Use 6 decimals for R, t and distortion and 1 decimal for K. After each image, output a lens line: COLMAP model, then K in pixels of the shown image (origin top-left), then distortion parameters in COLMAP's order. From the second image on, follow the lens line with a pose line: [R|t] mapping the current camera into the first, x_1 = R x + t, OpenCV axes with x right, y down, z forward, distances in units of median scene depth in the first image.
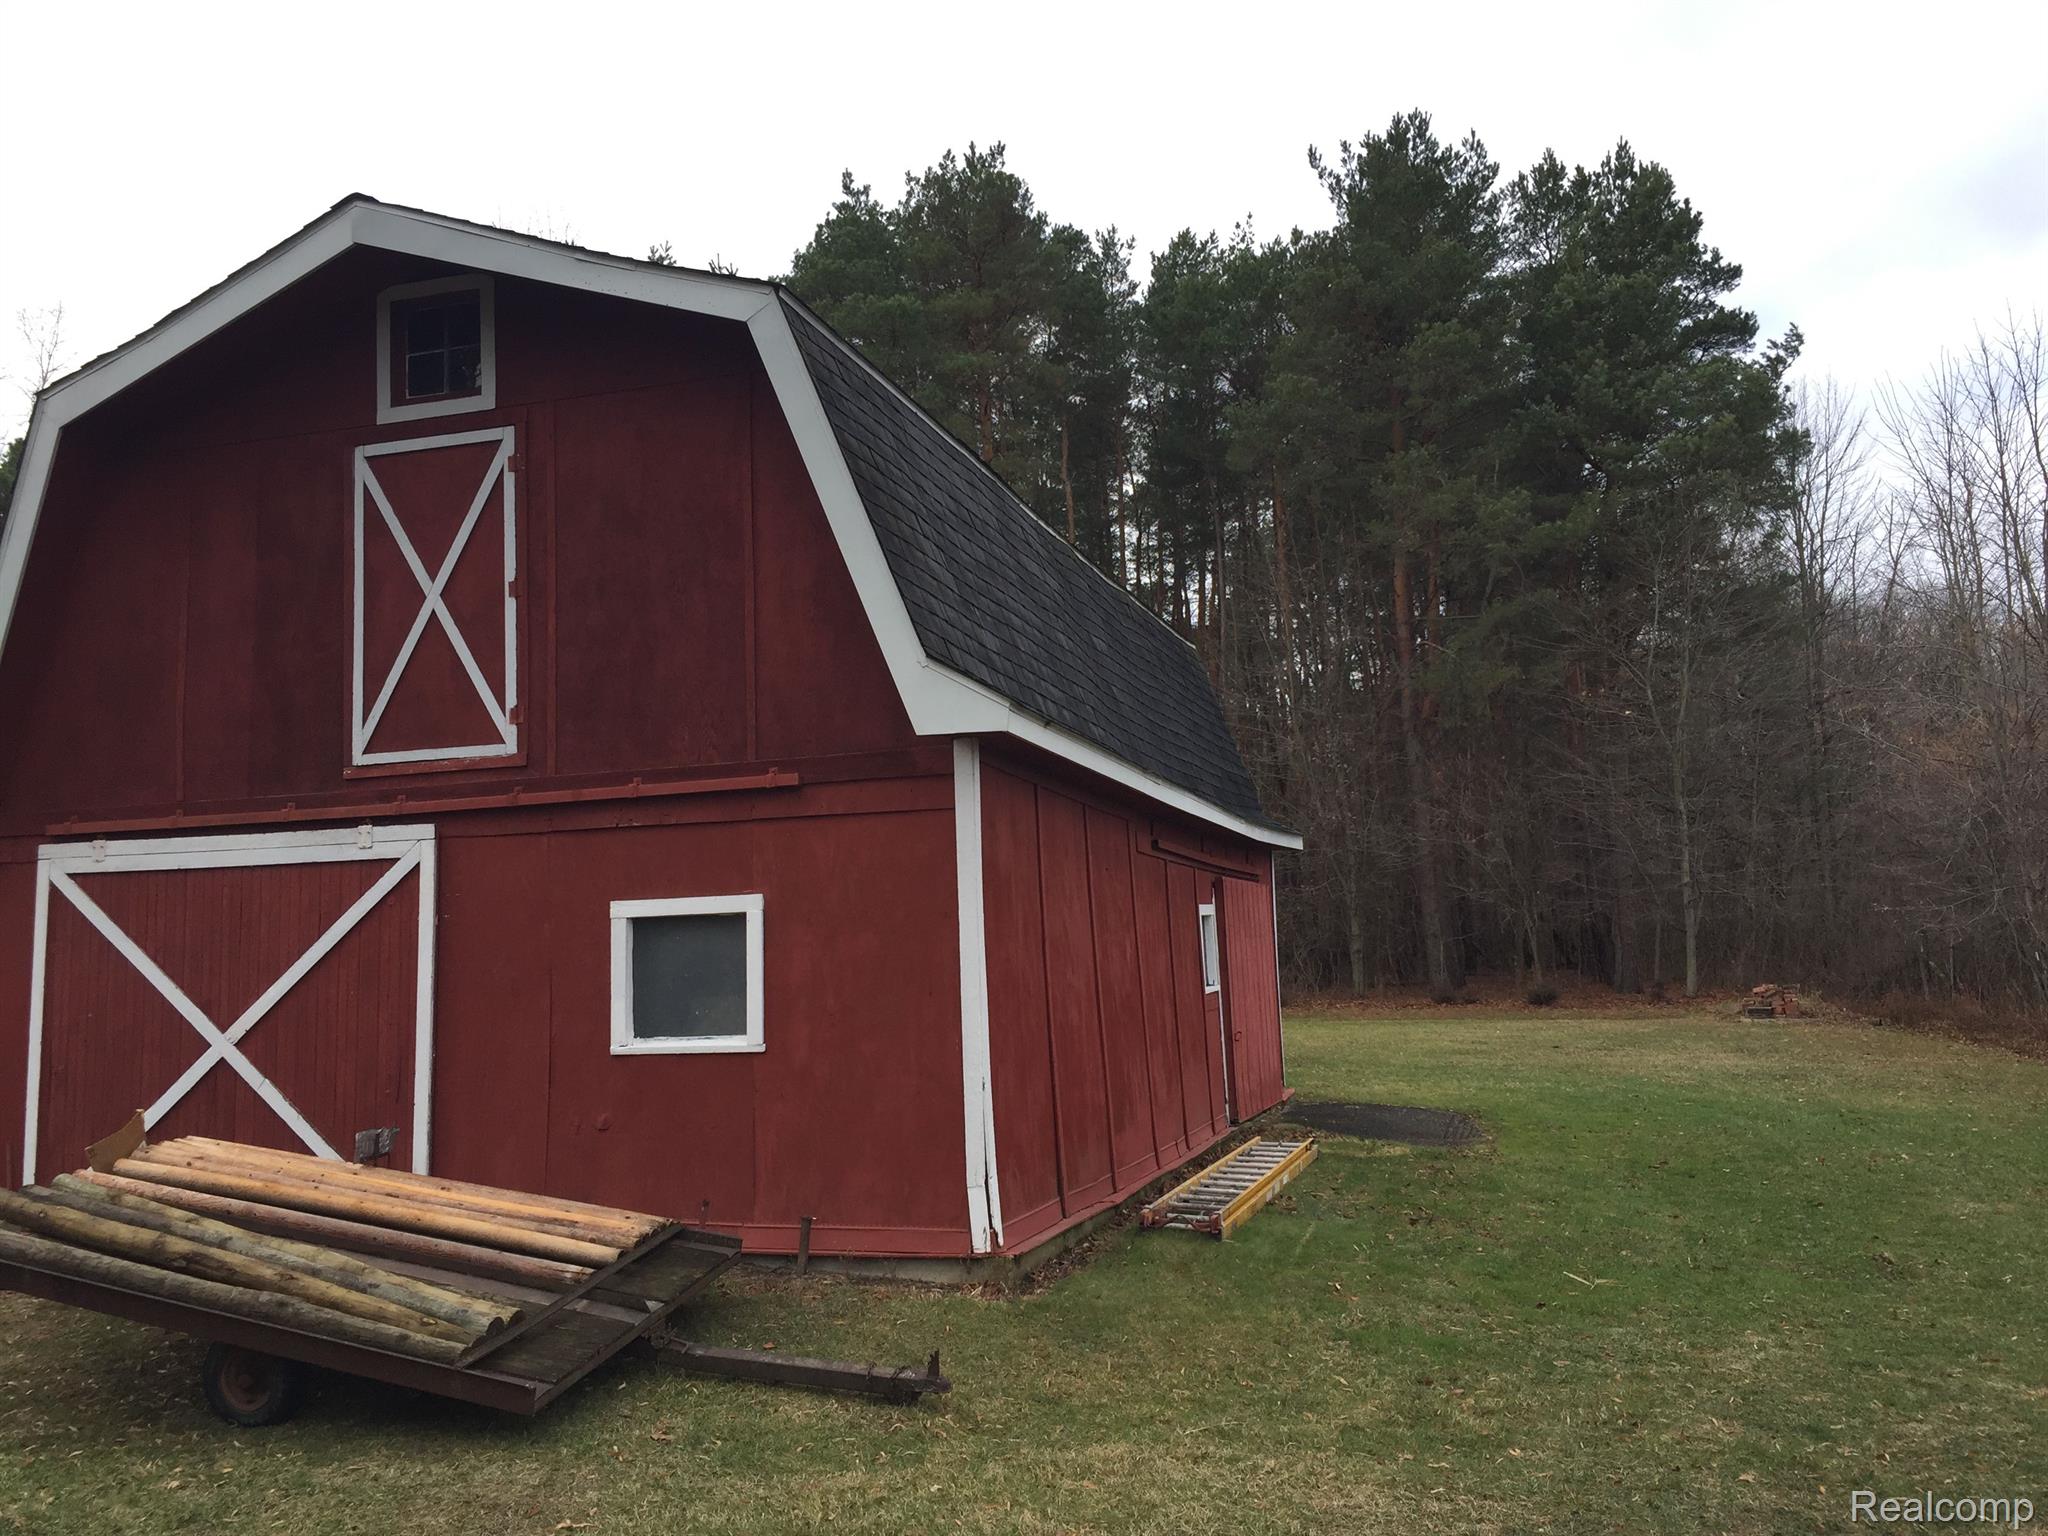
lens RADIAL K [[1723.7, 0, 1029.0], [0, 1723.7, 715.7], [0, 0, 1]] dist [0.083967, -0.082527]
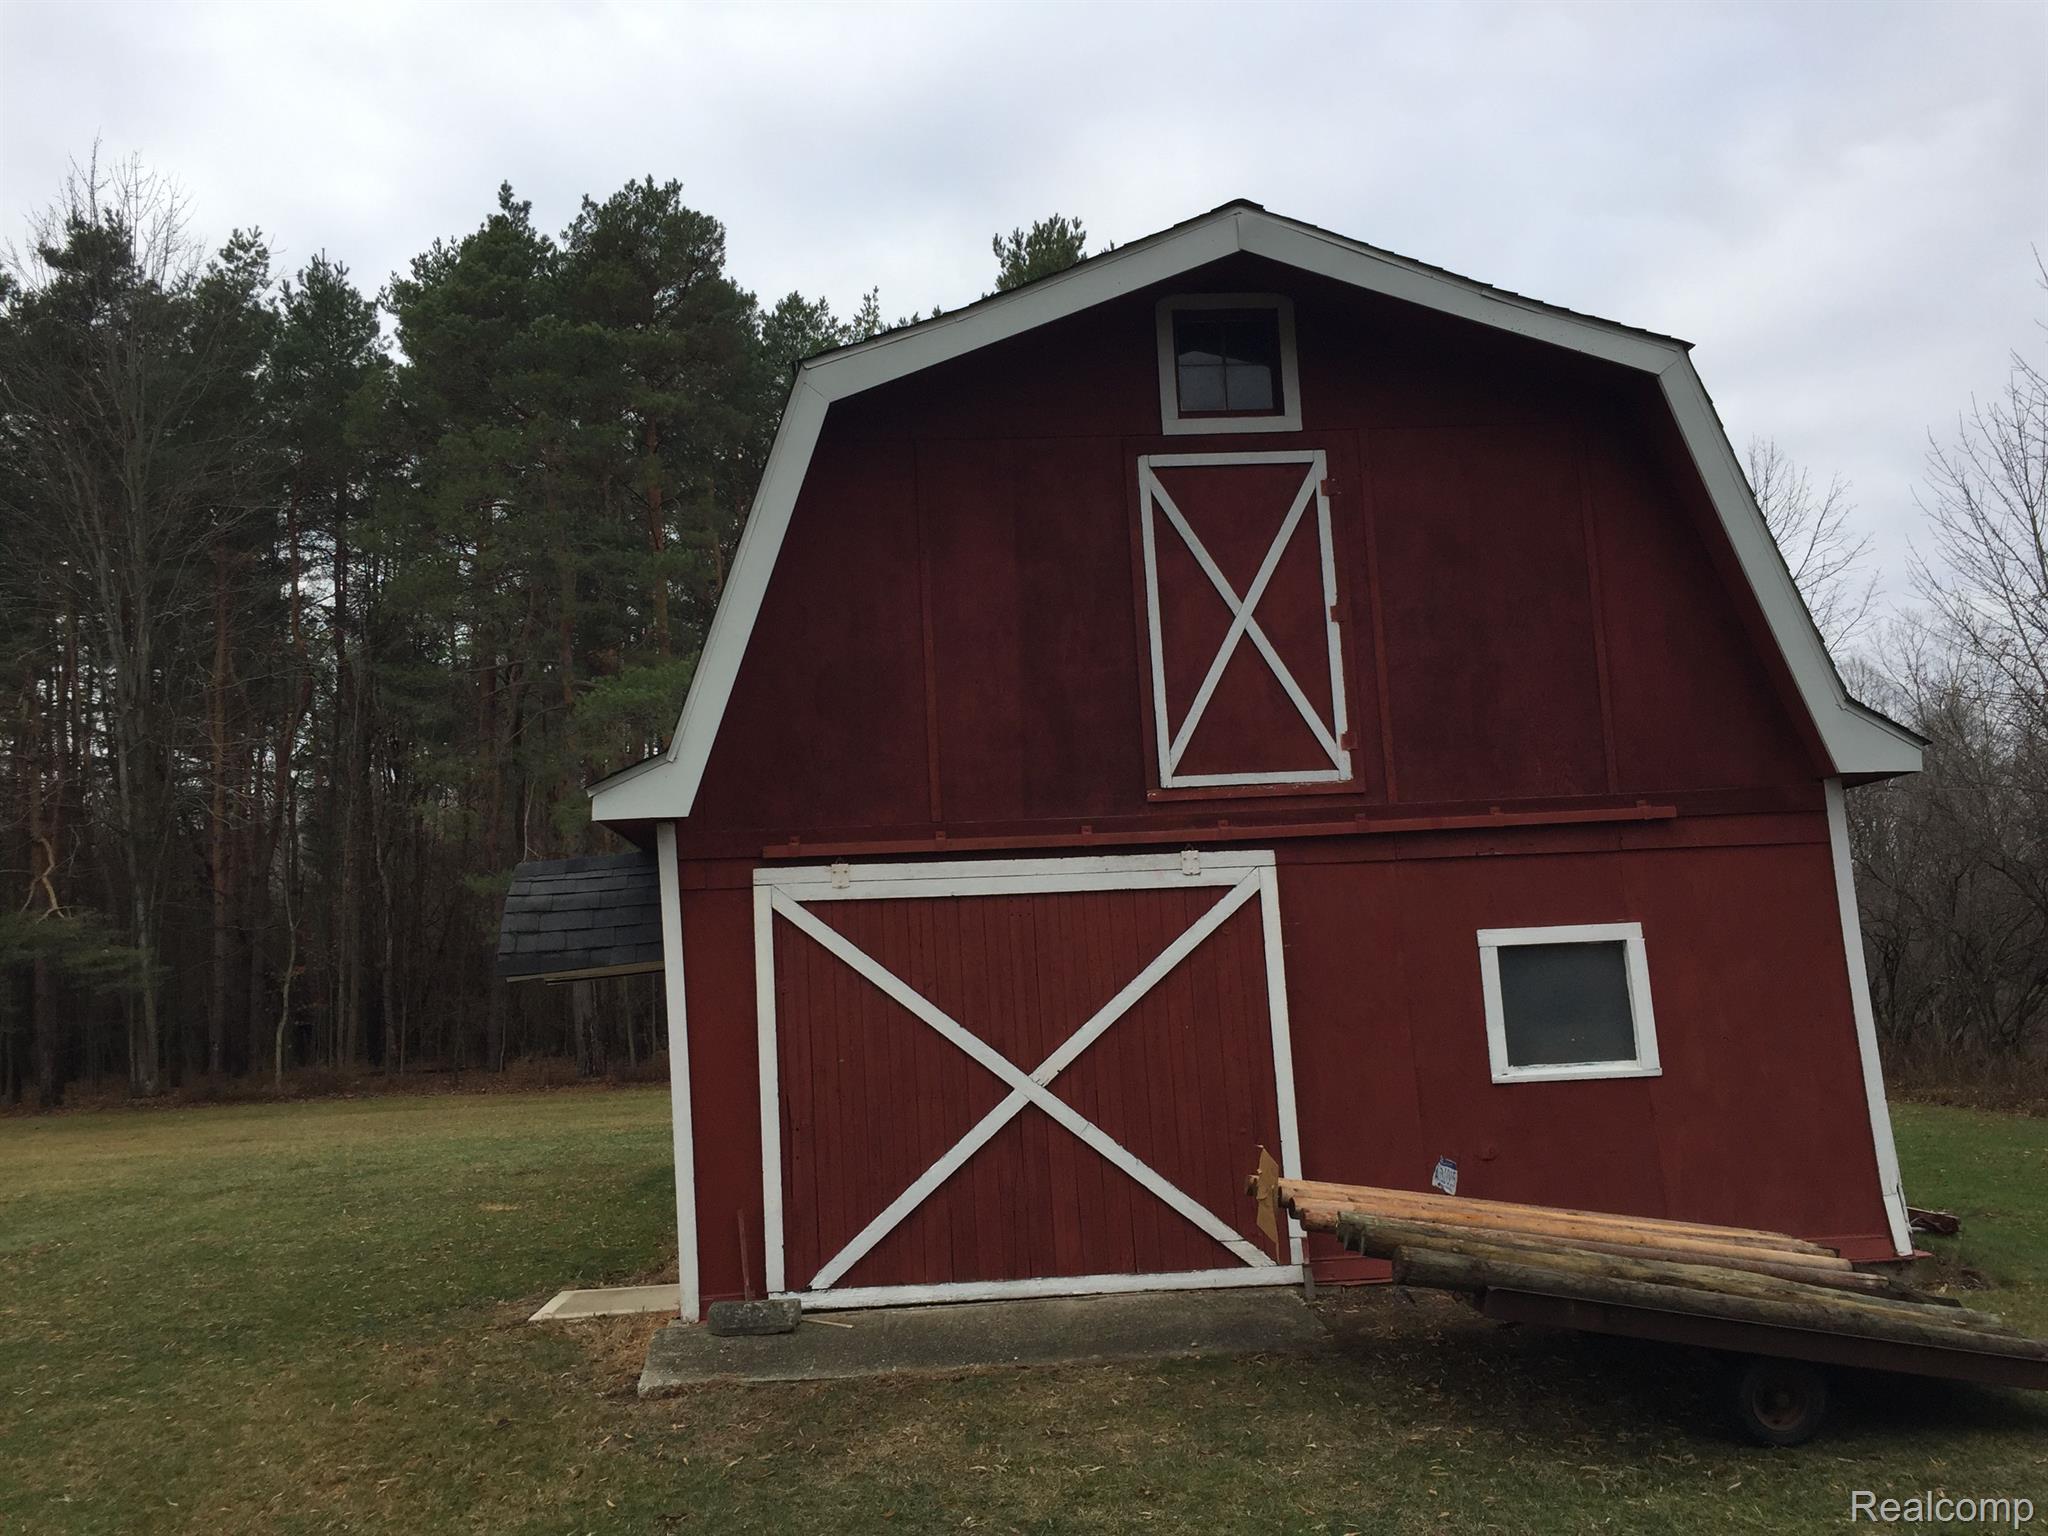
lens RADIAL K [[1723.7, 0, 1029.0], [0, 1723.7, 715.7], [0, 0, 1]] dist [0.083967, -0.082527]
pose [[0.929293, 0.043662, 0.366754, -0.815133], [-0.028863, 0.998536, -0.045742, 0.034960], [-0.368214, 0.031922, 0.929193, 0.151226]]
